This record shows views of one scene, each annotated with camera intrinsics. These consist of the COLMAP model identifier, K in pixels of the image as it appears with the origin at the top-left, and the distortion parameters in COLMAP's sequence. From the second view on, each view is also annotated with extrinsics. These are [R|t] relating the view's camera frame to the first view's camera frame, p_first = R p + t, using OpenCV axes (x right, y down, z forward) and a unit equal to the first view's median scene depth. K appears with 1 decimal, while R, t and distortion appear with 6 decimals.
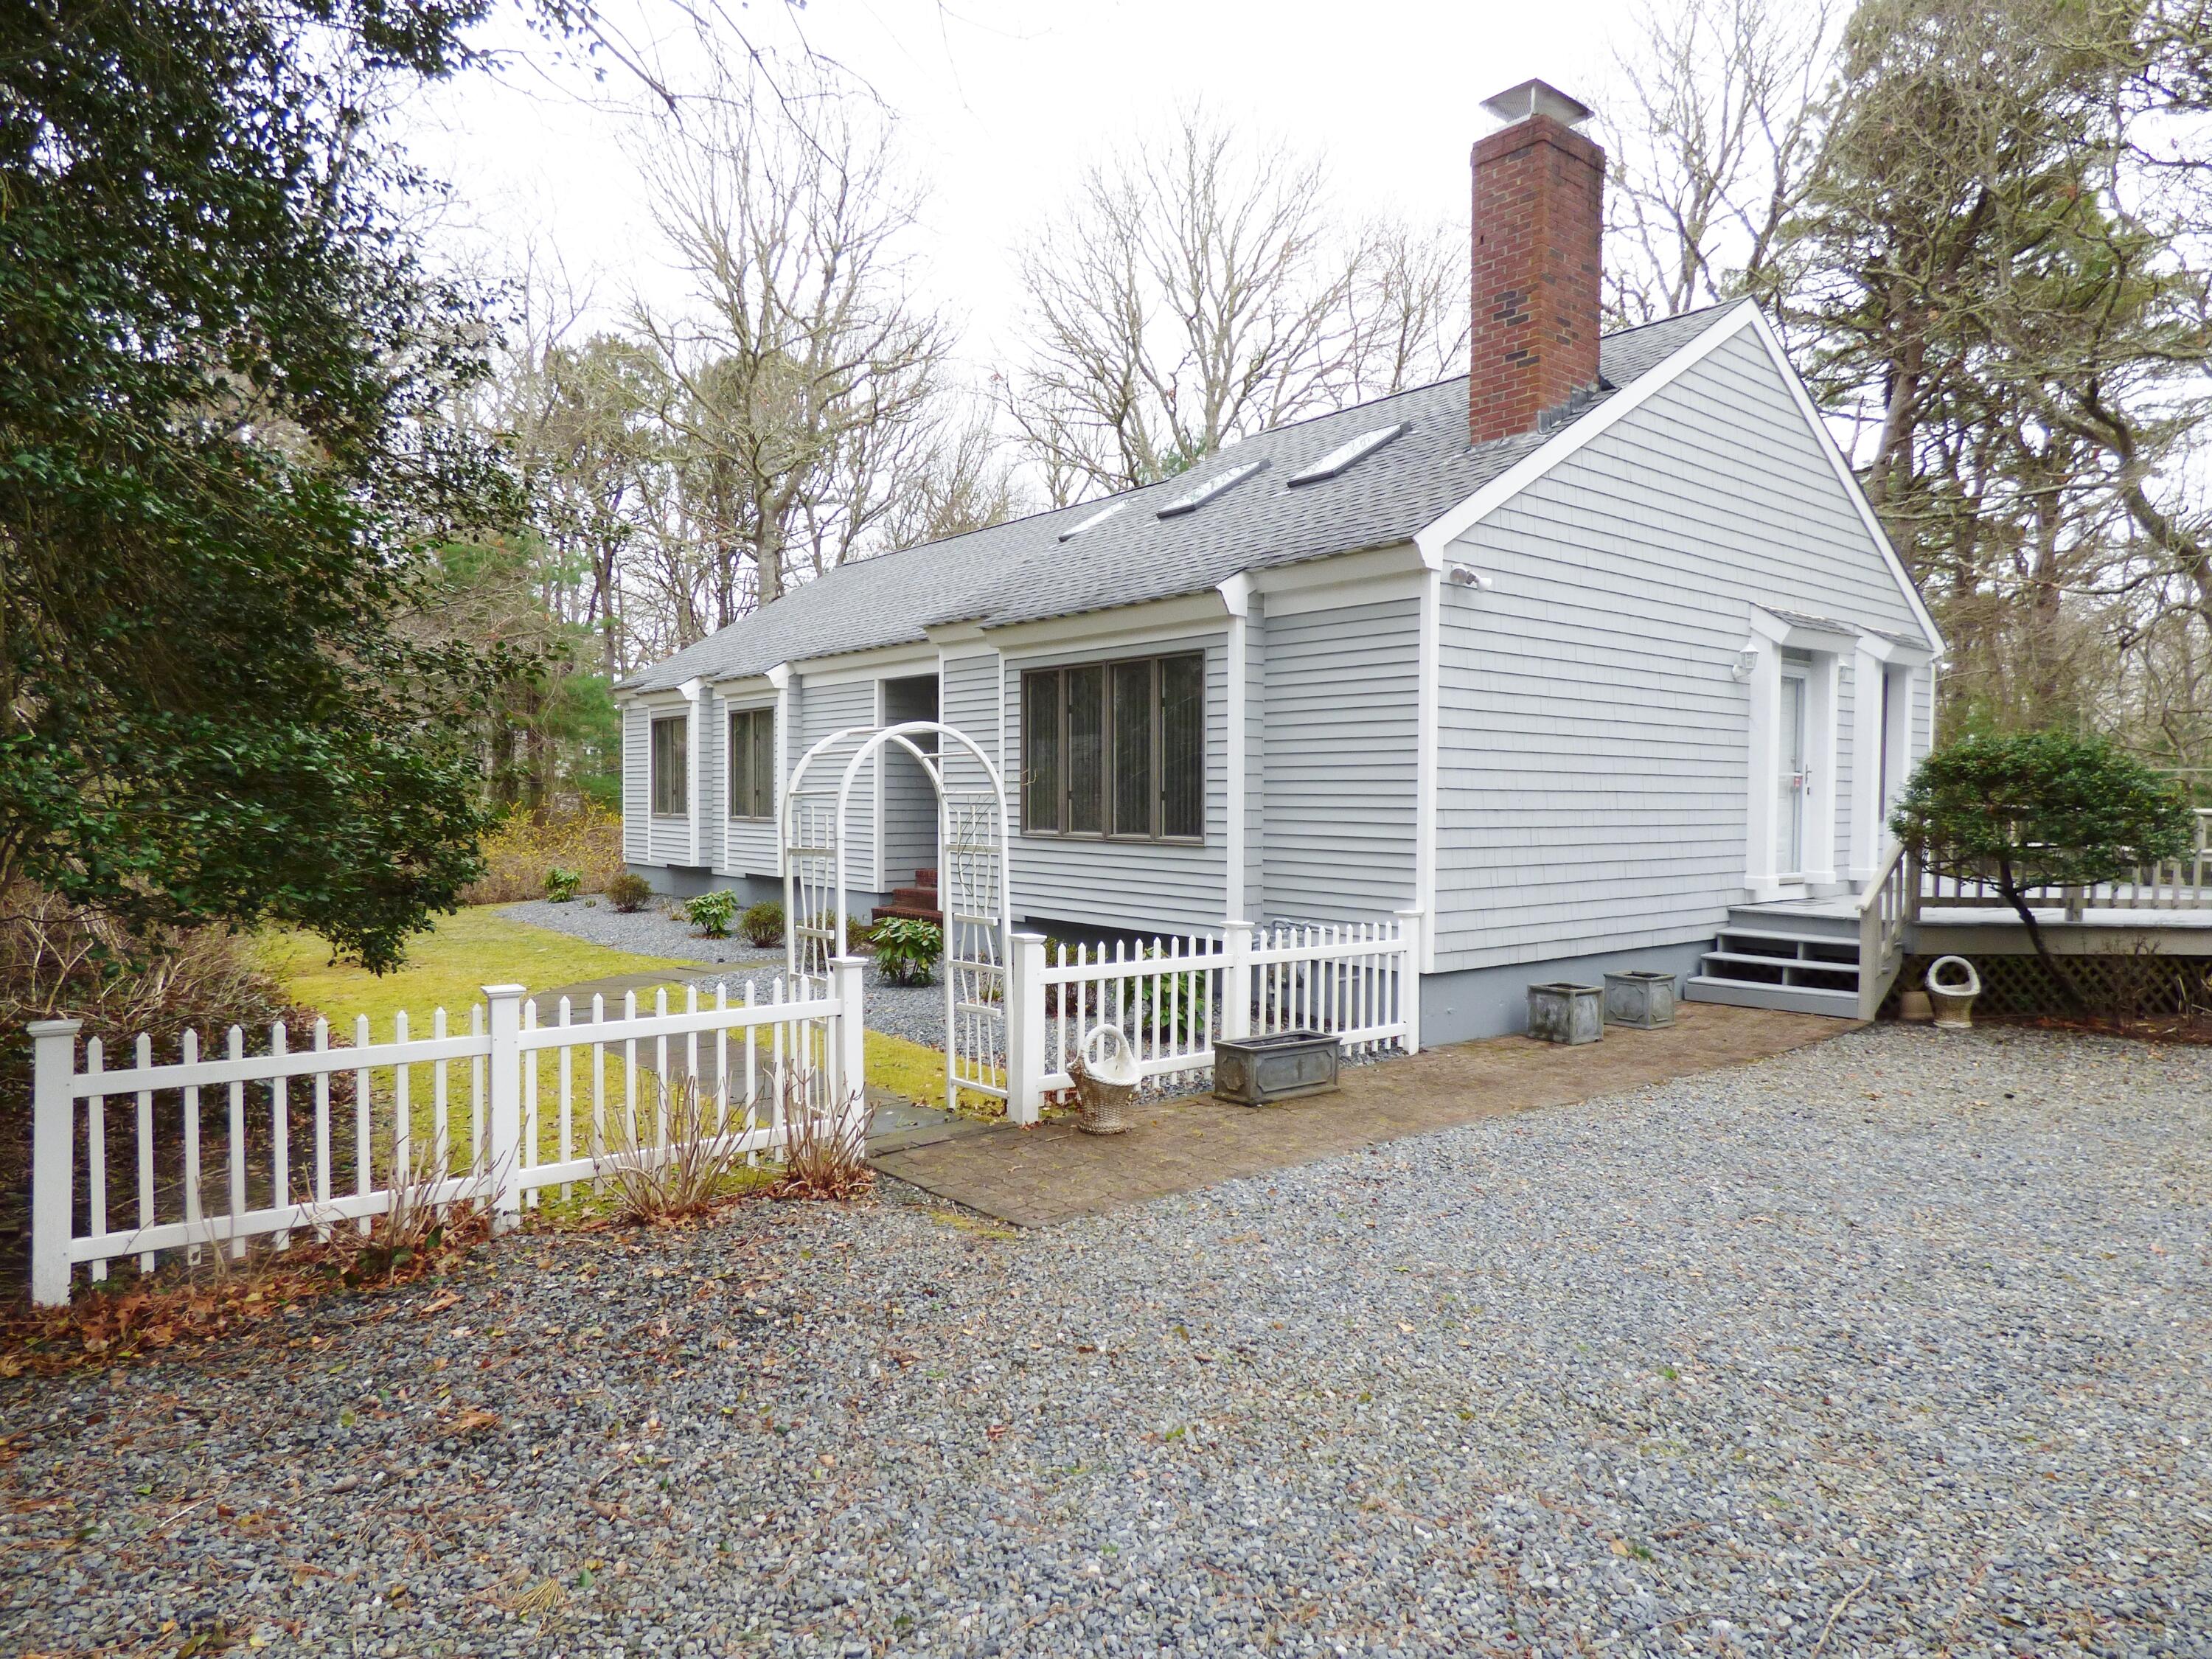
lens RADIAL K [[1356.6, 0, 1104.9], [0, 1356.6, 835.7], [0, 0, 1]] dist [-0.018732, 0.007012]
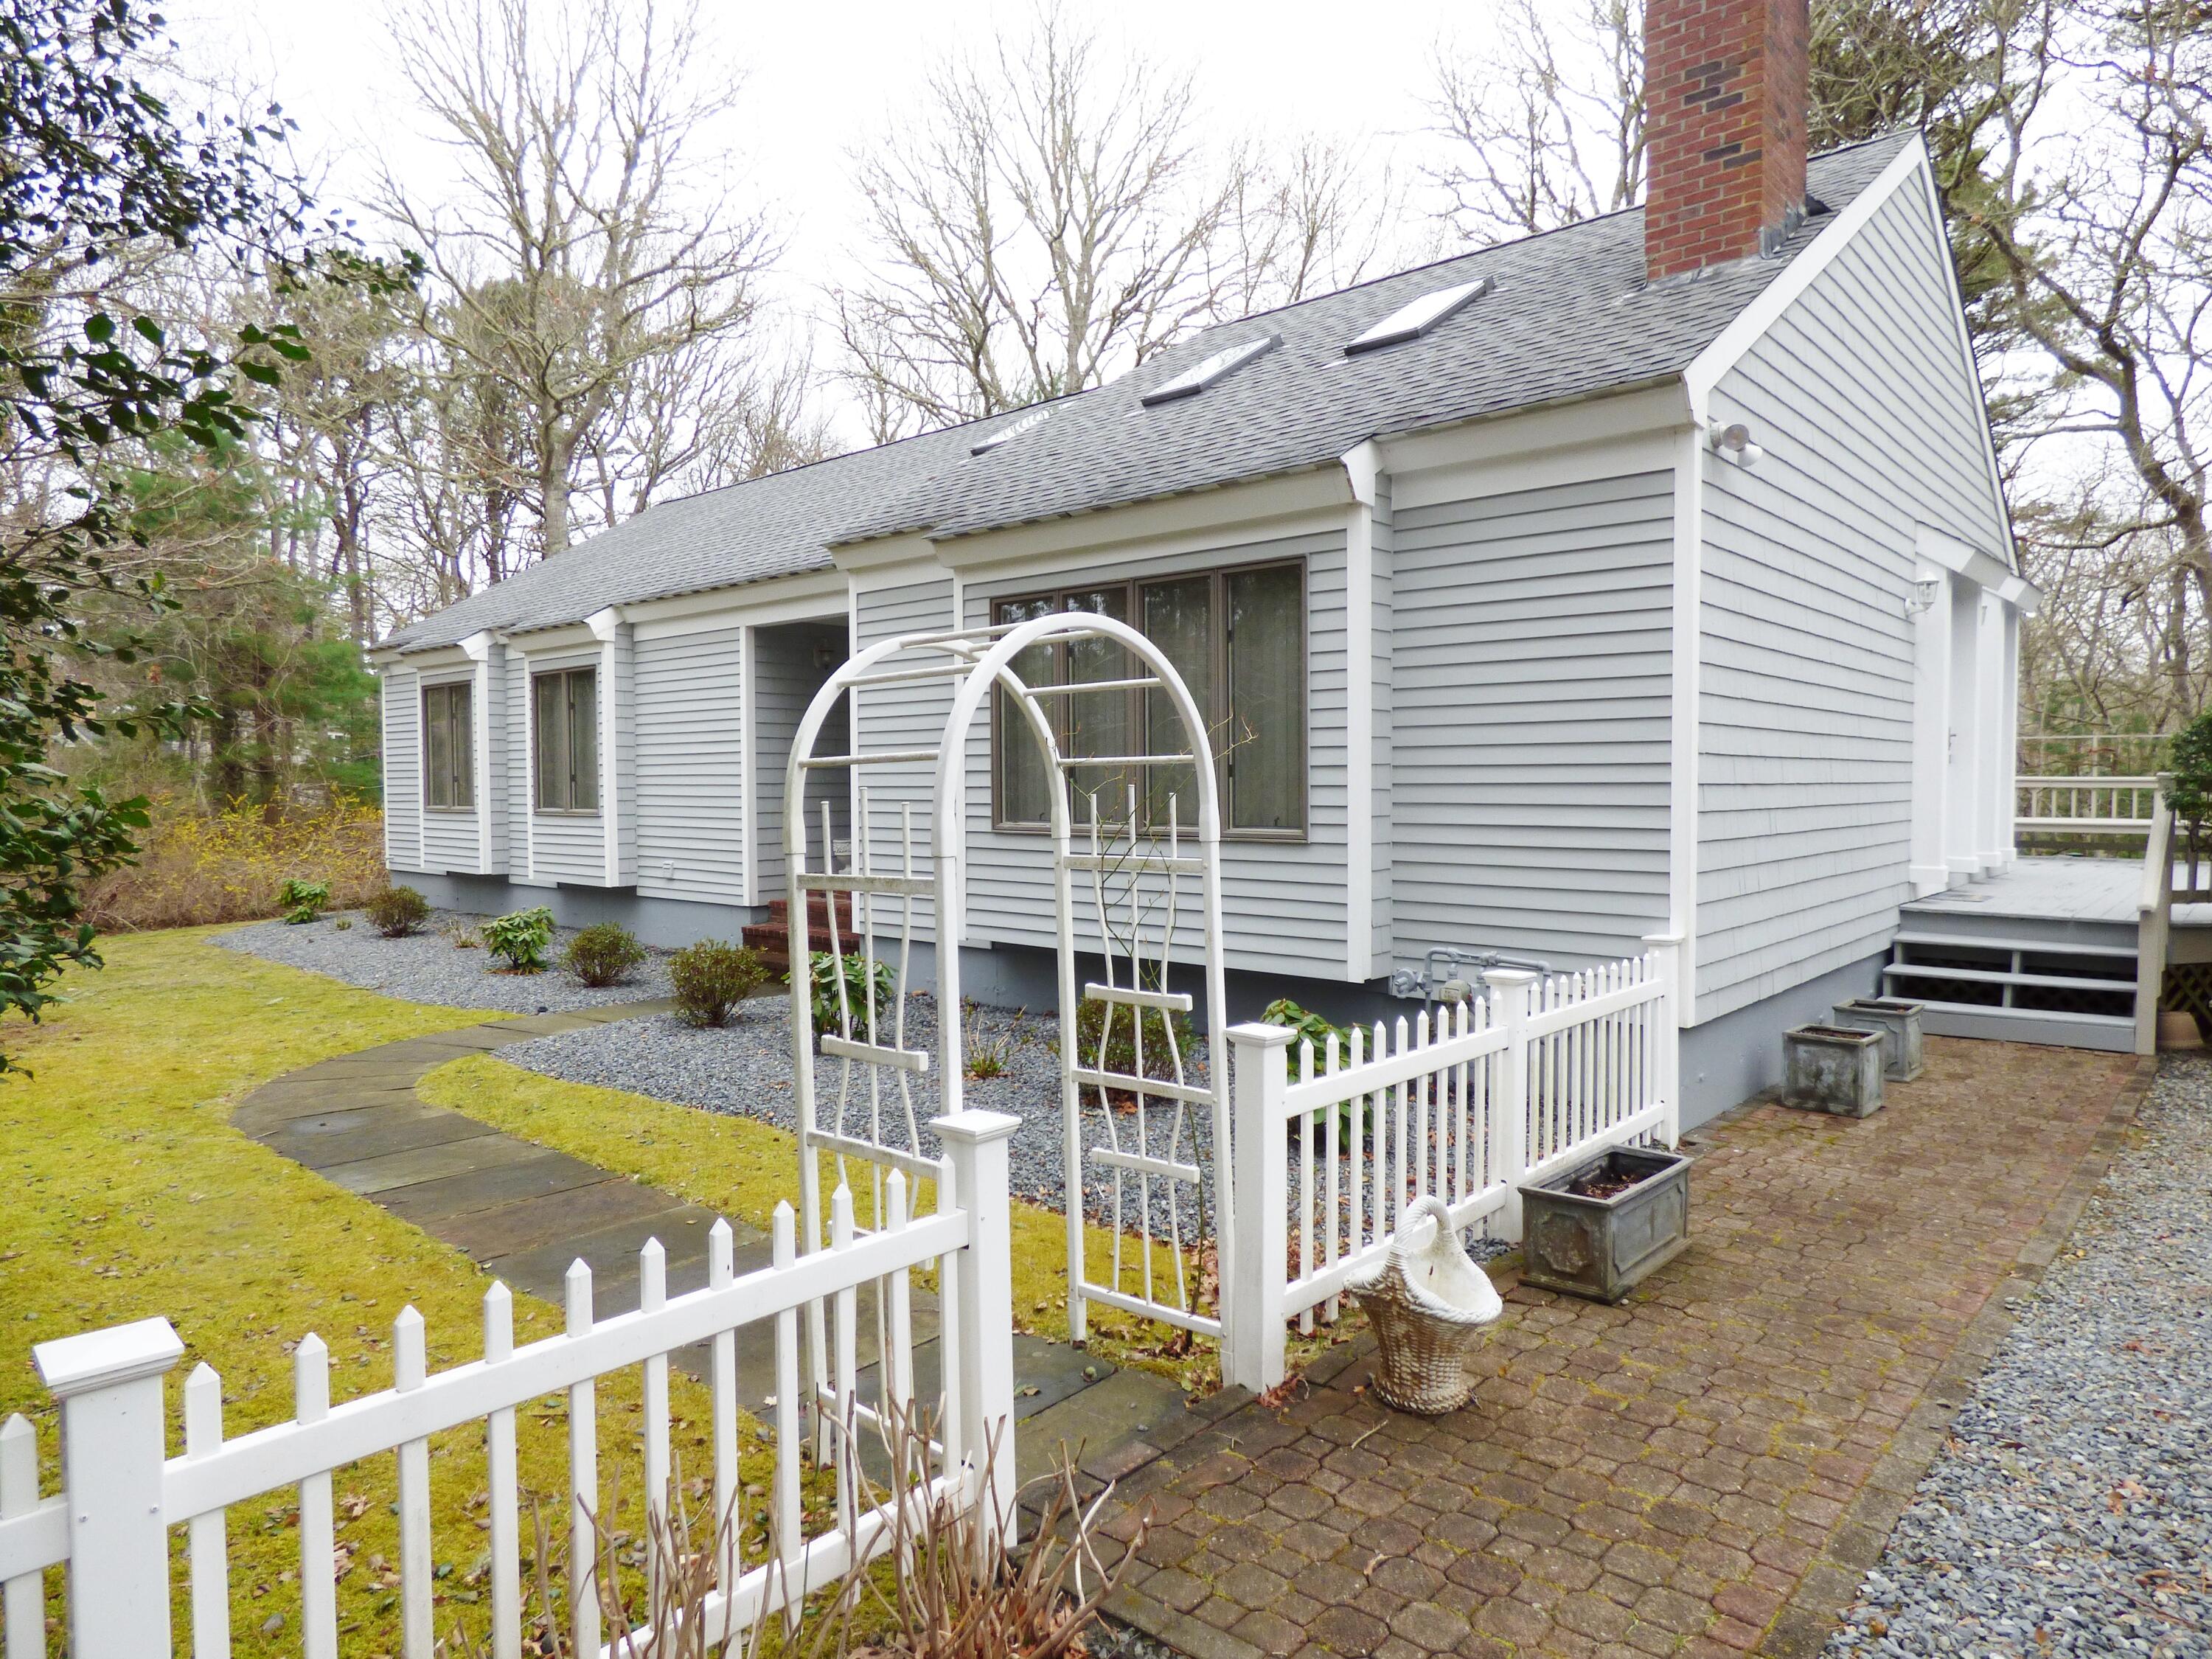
lens RADIAL K [[1356.6, 0, 1109.7], [0, 1356.6, 837.6], [0, 0, 1]] dist [-0.018732, 0.007012]
pose [[0.987542, -0.017647, 0.156360, -0.118086], [0.015722, 0.999785, 0.013537, -0.005318], [-0.156565, -0.010910, 0.987607, 0.298211]]
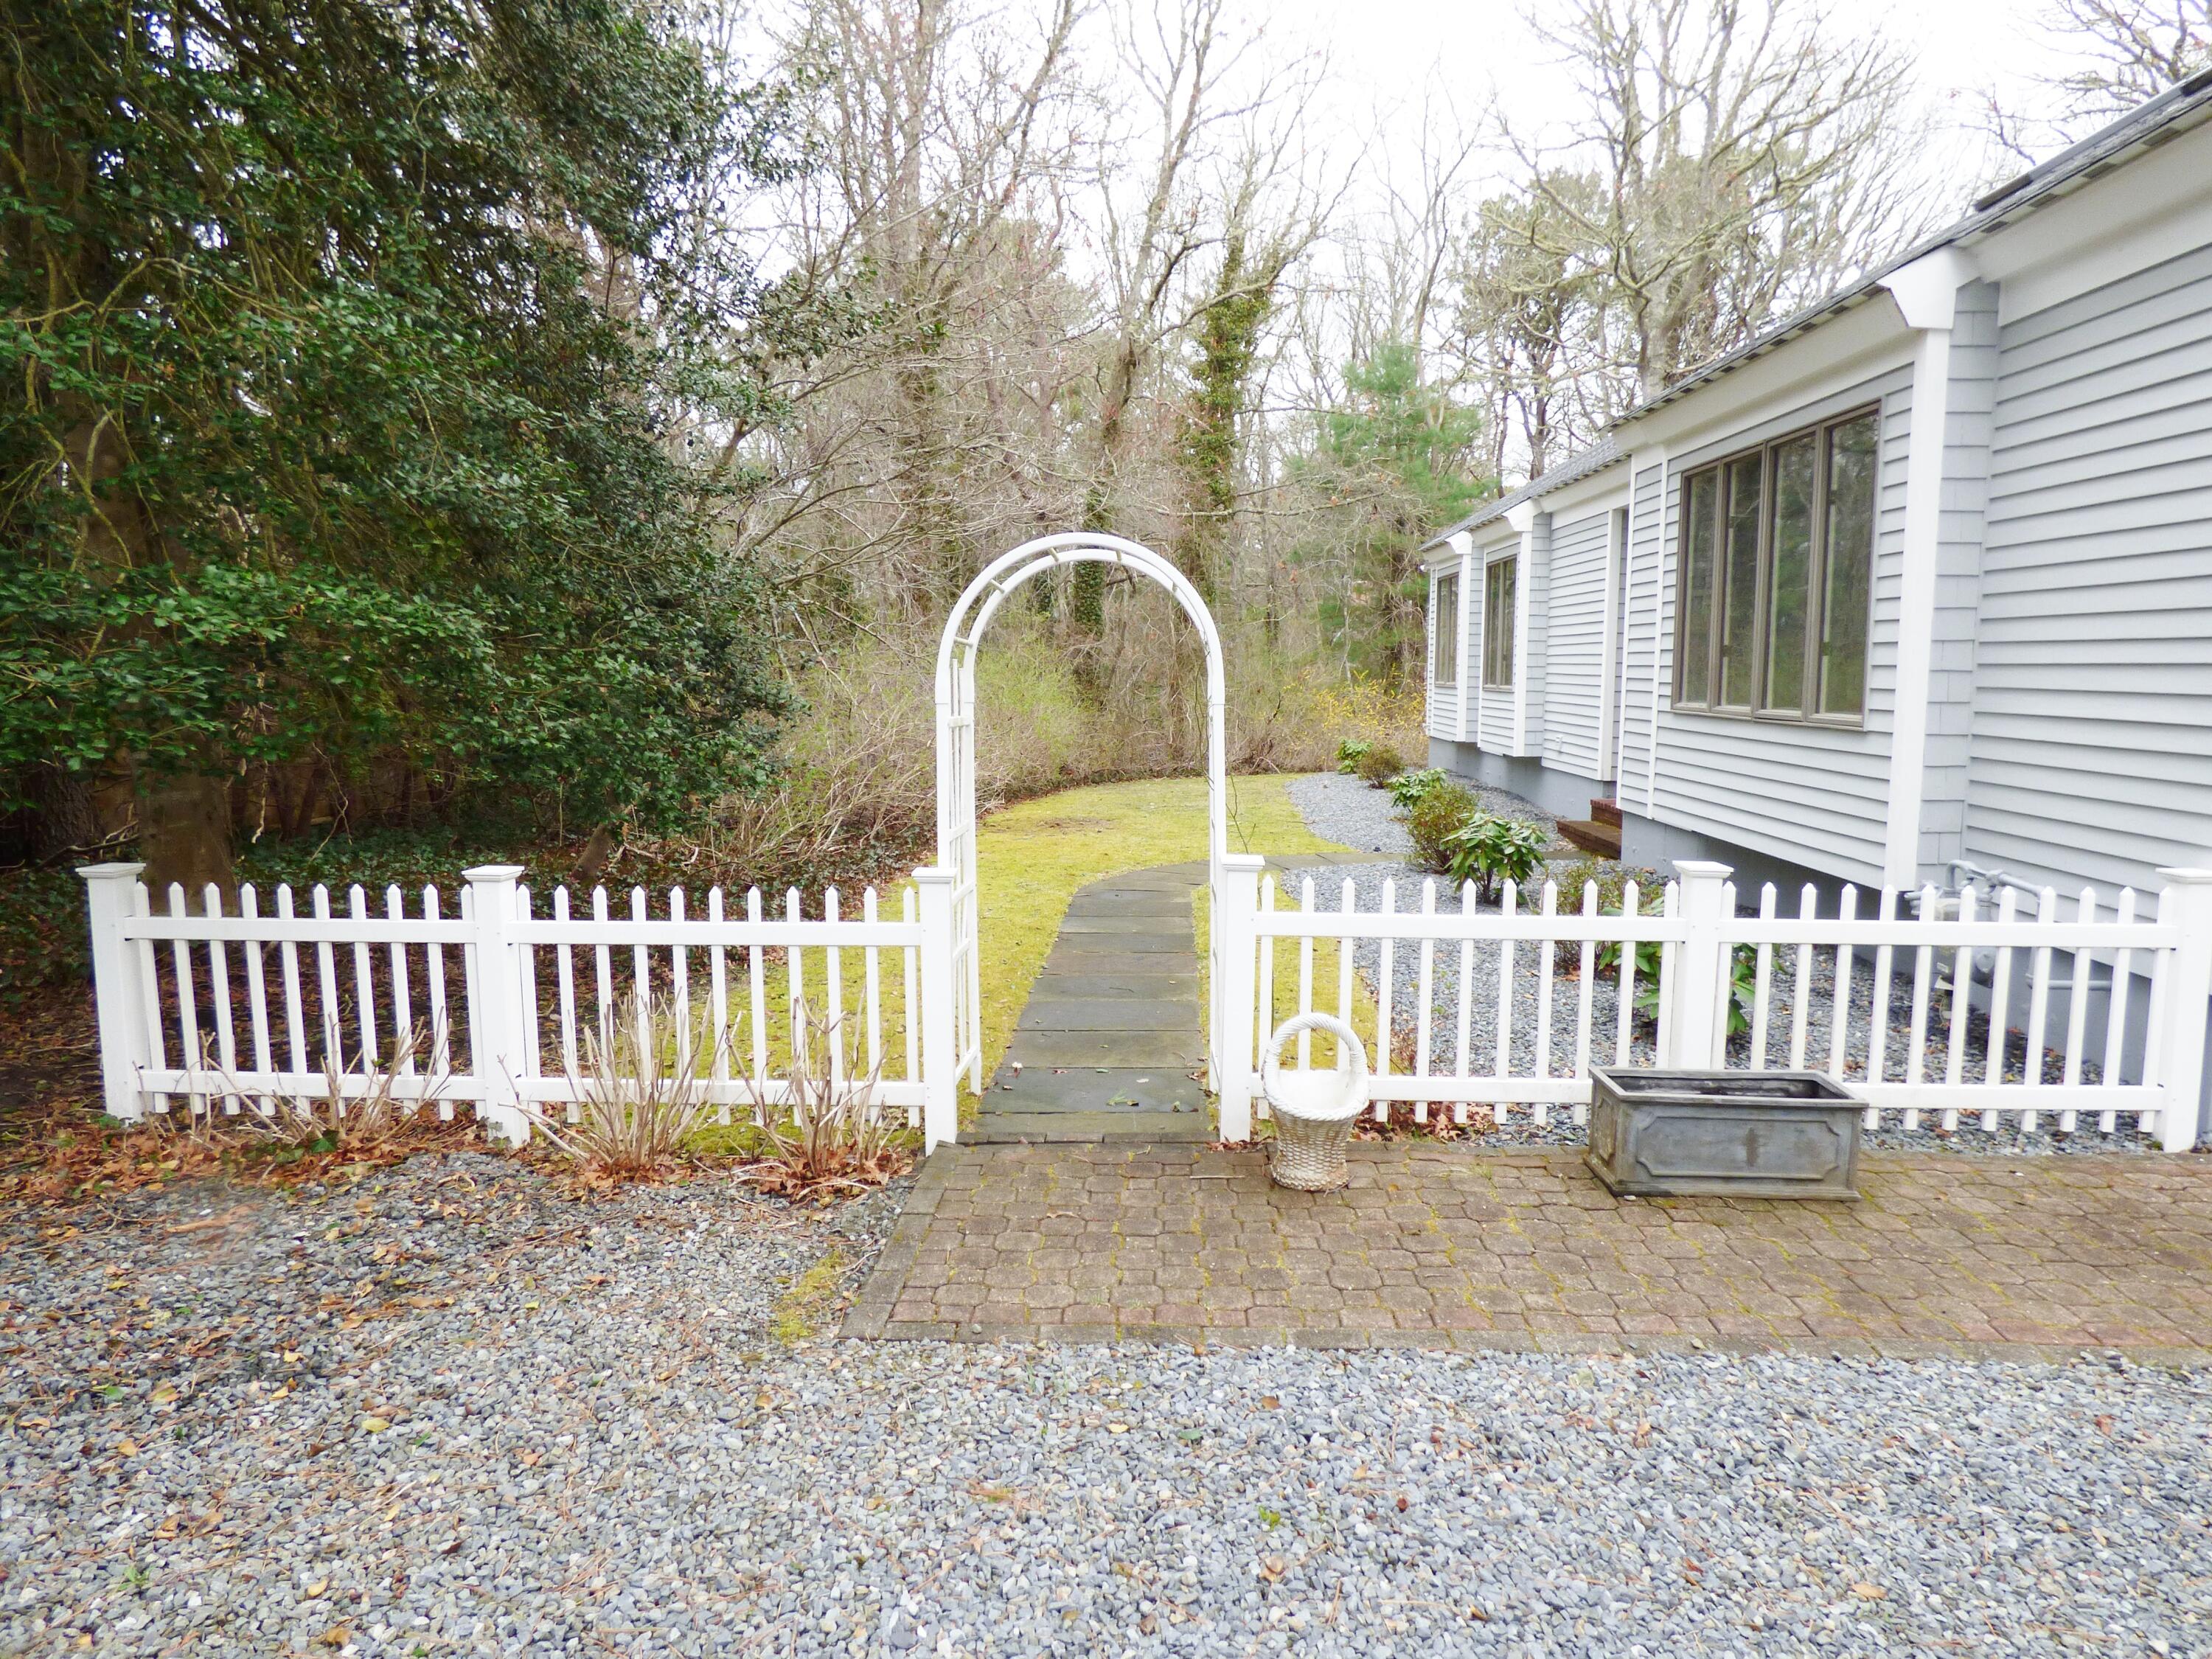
lens RADIAL K [[1356.6, 0, 1112.7], [0, 1356.6, 832.1], [0, 0, 1]] dist [-0.018732, 0.007012]
pose [[0.753575, 0.074976, -0.653073, 0.192912], [-0.015798, 0.995253, 0.096031, -0.000091], [0.657173, -0.062049, 0.751182, 0.286358]]
